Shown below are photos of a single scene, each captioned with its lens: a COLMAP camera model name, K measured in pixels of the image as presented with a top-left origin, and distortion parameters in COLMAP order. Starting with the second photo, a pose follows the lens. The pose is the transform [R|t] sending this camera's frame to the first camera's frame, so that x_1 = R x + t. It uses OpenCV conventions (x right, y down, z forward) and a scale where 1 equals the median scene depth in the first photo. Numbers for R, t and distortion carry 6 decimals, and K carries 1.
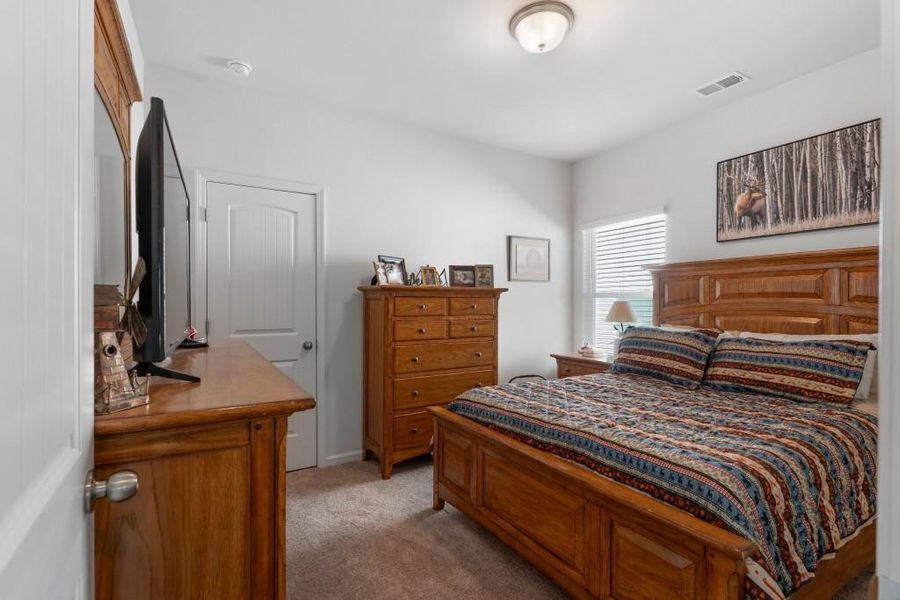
lens RADIAL K [[417.7, 0, 450.7], [0, 417.7, 305.1], [0, 0, 1]] dist [-0.002861, 0.000563]
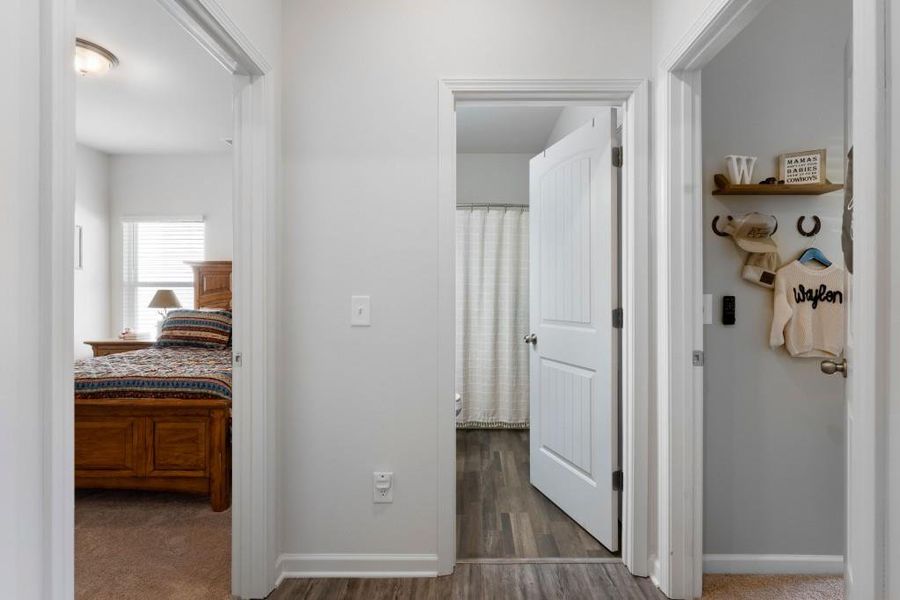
lens RADIAL K [[397.9, 0, 455.4], [0, 397.9, 300.1], [0, 0, 1]] dist [0.001796, -0.000183]
pose [[0.531206, -0.005306, 0.847226, -0.142081], [0.001362, 0.999984, 0.005409, 0.020066], [-0.847242, -0.001720, 0.531204, -0.383296]]
